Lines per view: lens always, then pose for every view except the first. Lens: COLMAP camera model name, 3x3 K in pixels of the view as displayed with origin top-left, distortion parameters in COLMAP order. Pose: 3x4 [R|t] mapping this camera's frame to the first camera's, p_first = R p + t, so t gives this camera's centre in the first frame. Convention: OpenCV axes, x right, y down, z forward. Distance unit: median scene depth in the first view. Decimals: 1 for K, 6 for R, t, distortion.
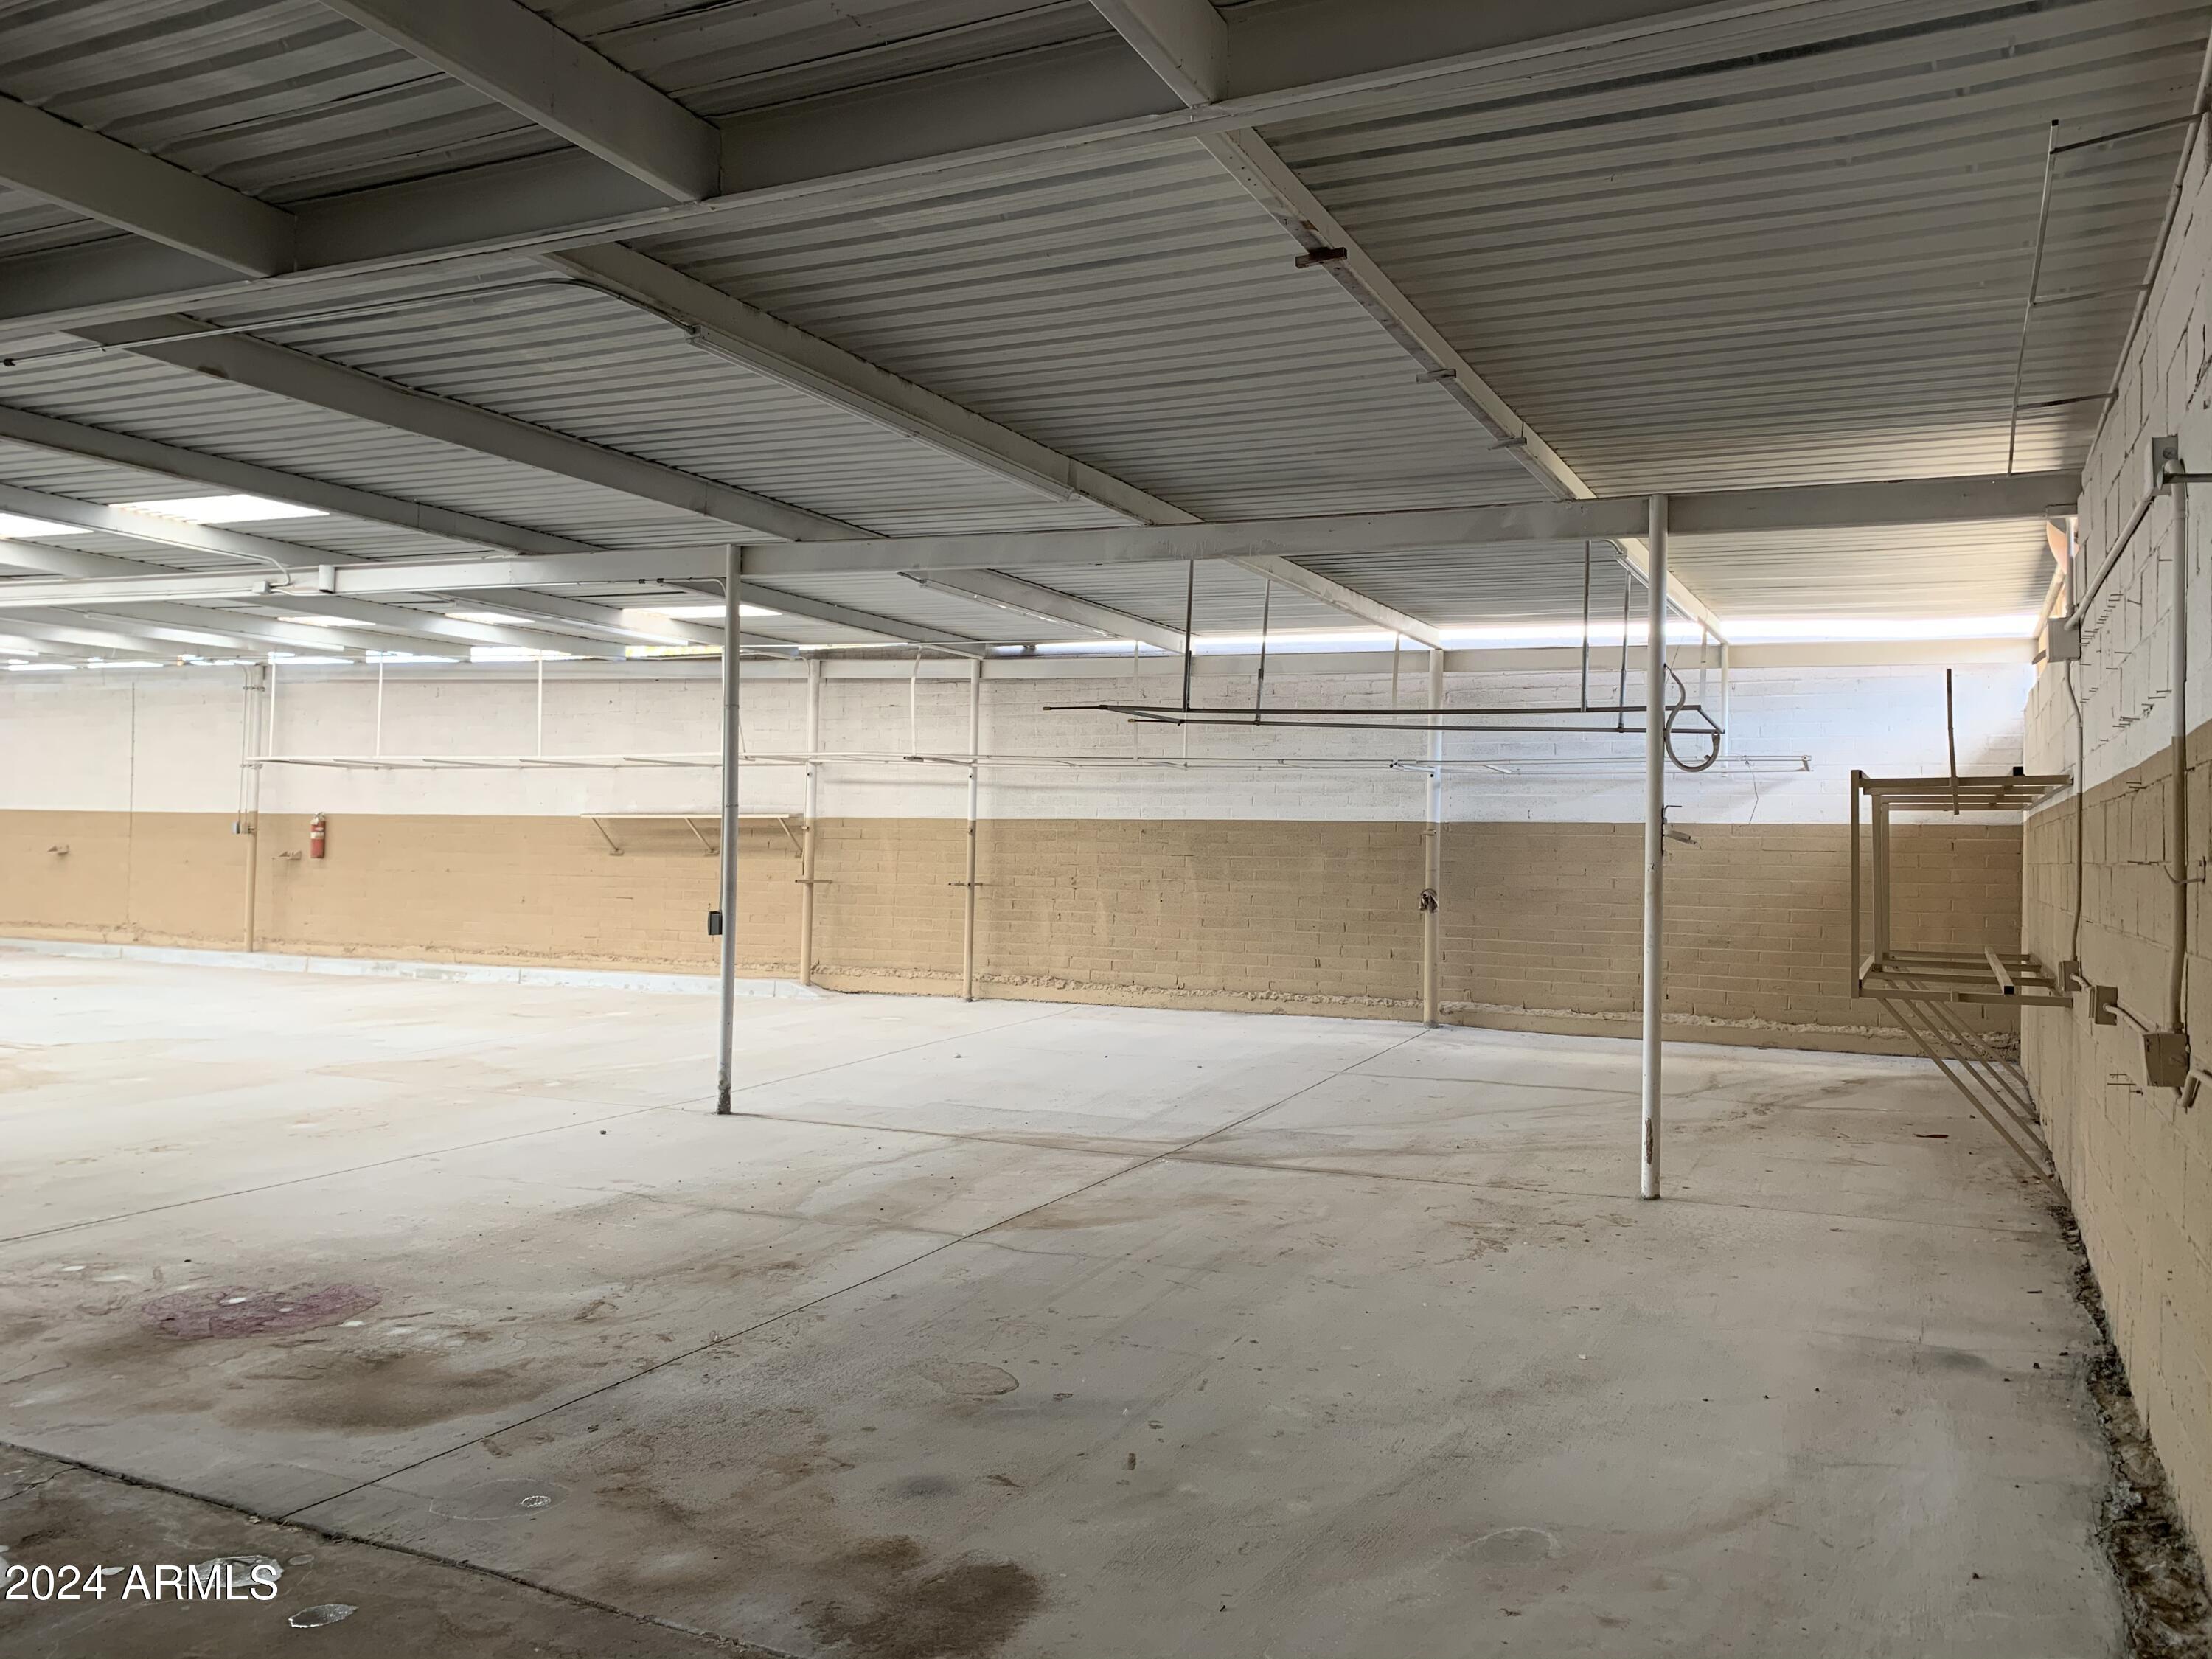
lens RADIAL K [[1715.2, 0, 1097.9], [0, 1715.2, 818.6], [0, 0, 1]] dist [0.057016, -0.038464]
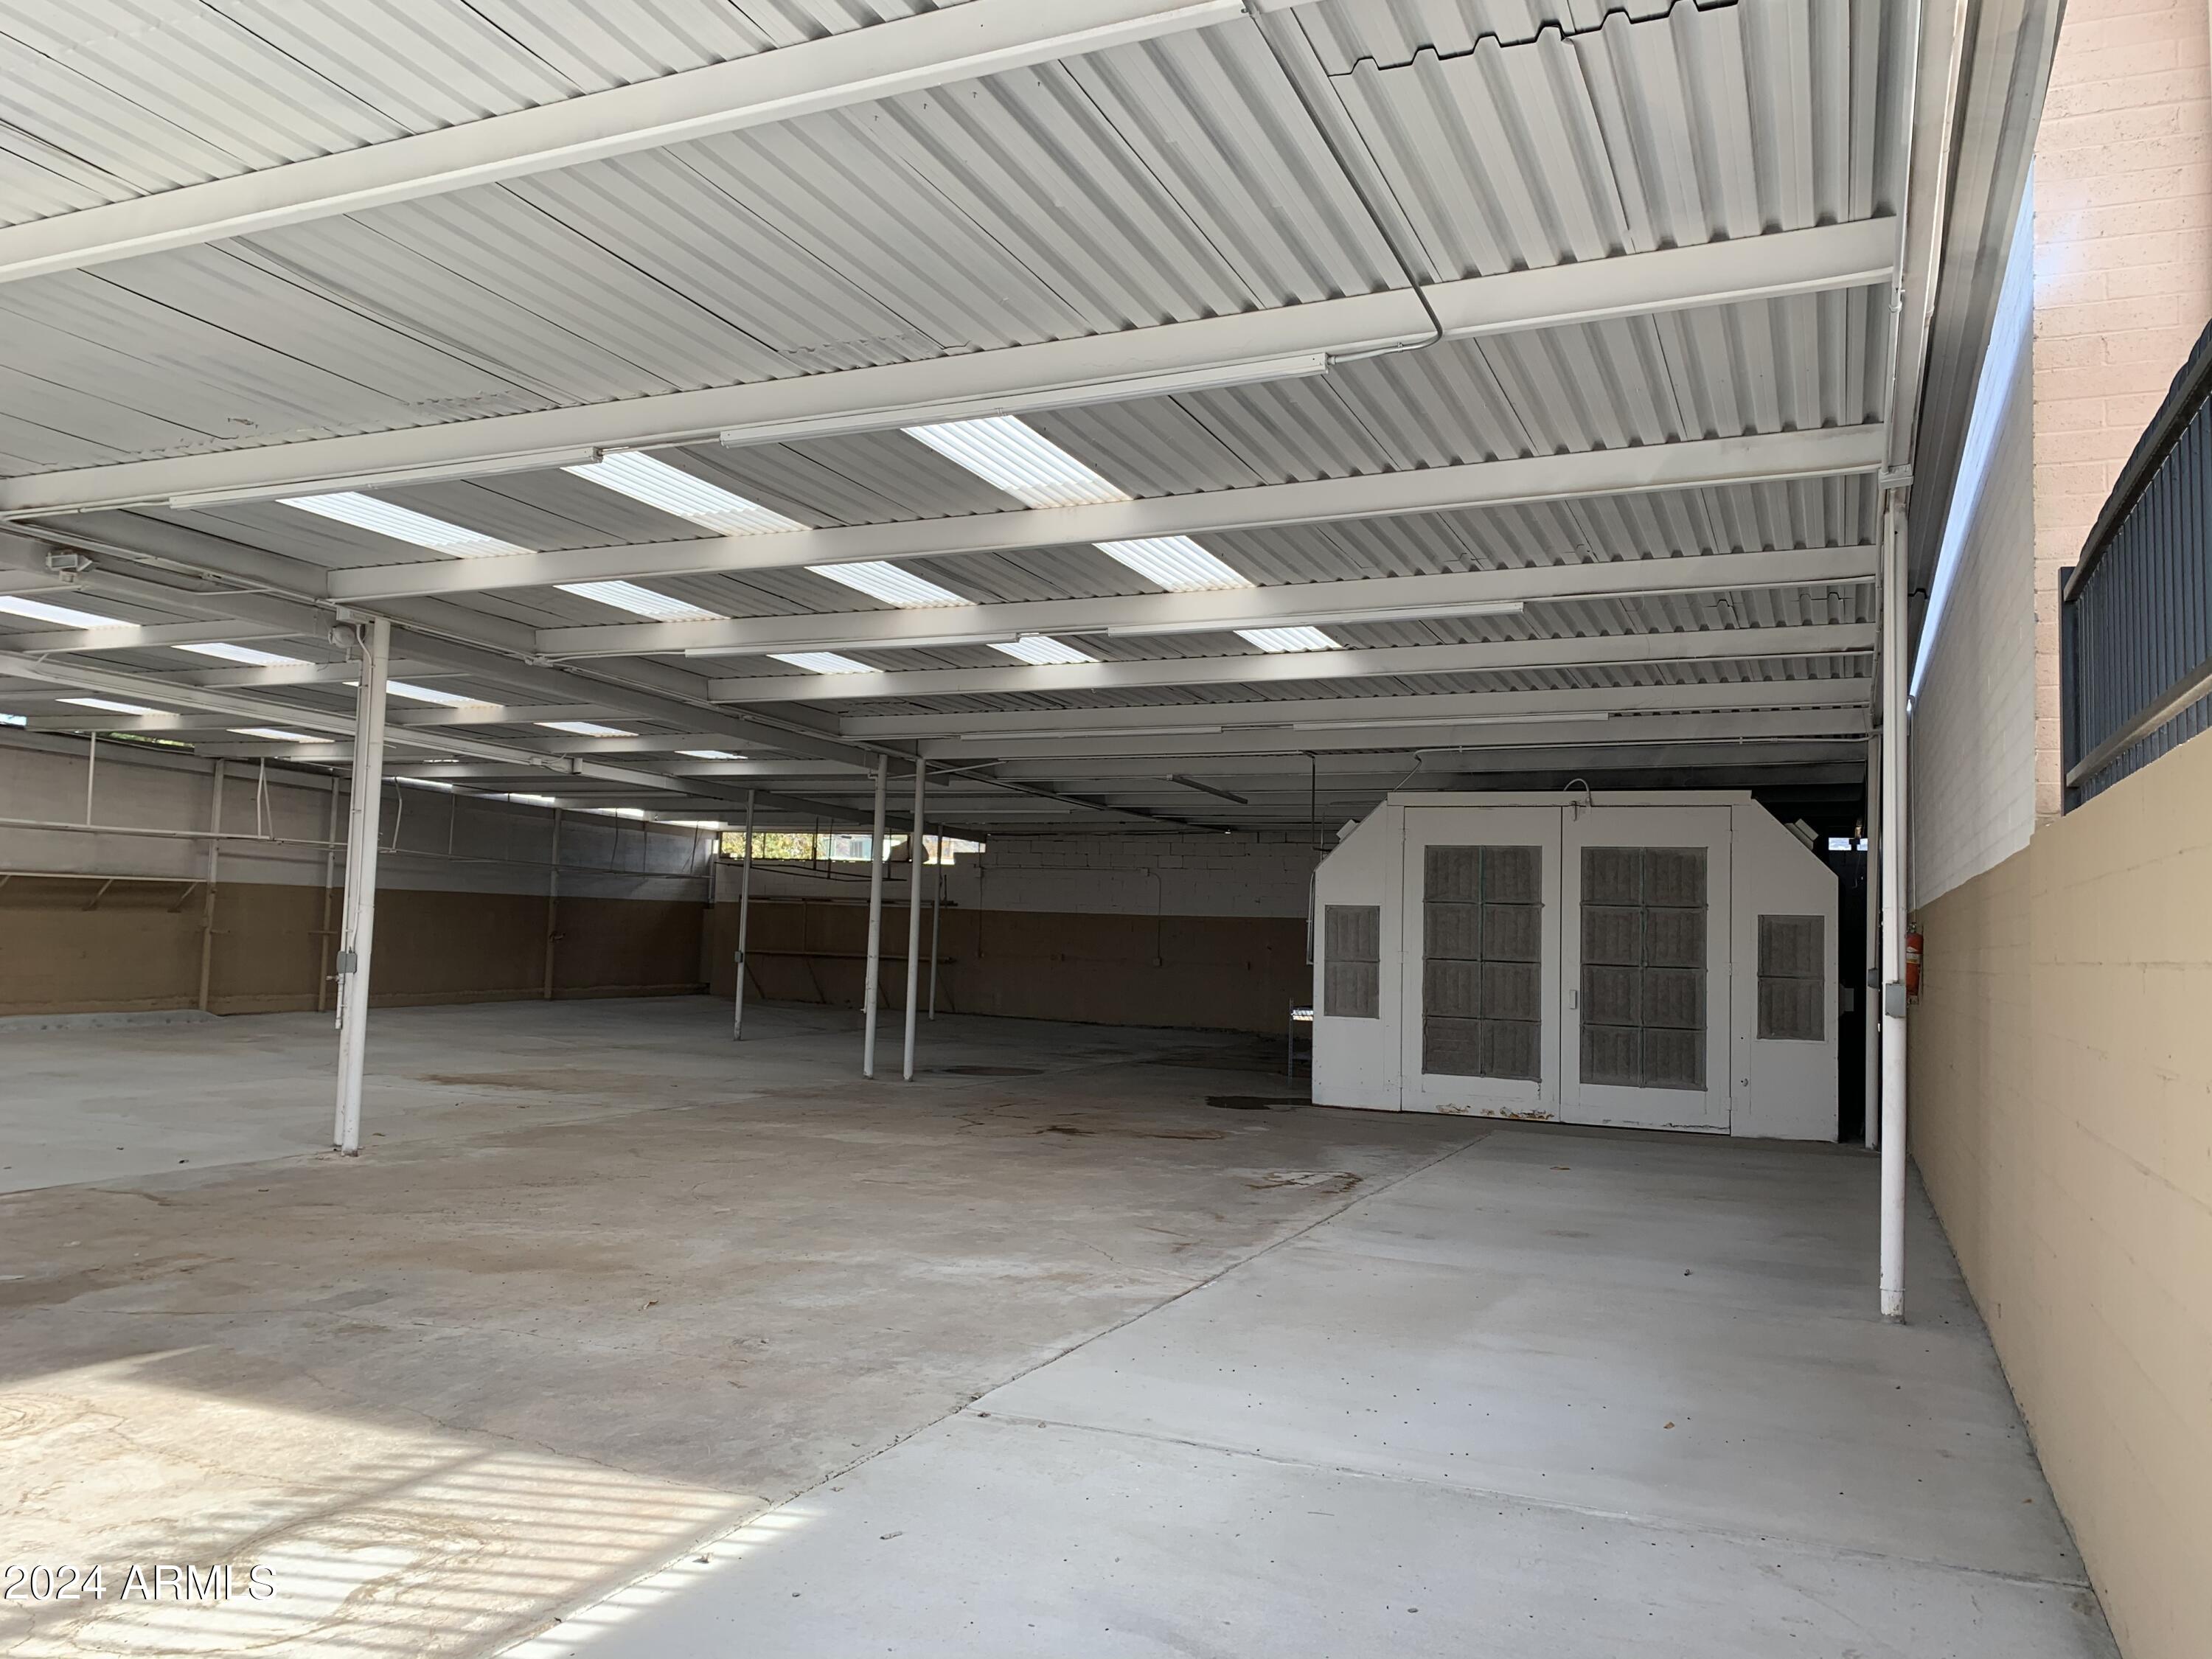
lens RADIAL K [[1715.2, 0, 1087.2], [0, 1715.2, 821.6], [0, 0, 1]] dist [0.057016, -0.038464]
pose [[-0.029488, 0.041538, 0.998702, -1.499009], [-0.057532, 0.997409, -0.043183, -0.027639], [-0.997908, -0.058731, -0.027021, 0.373128]]
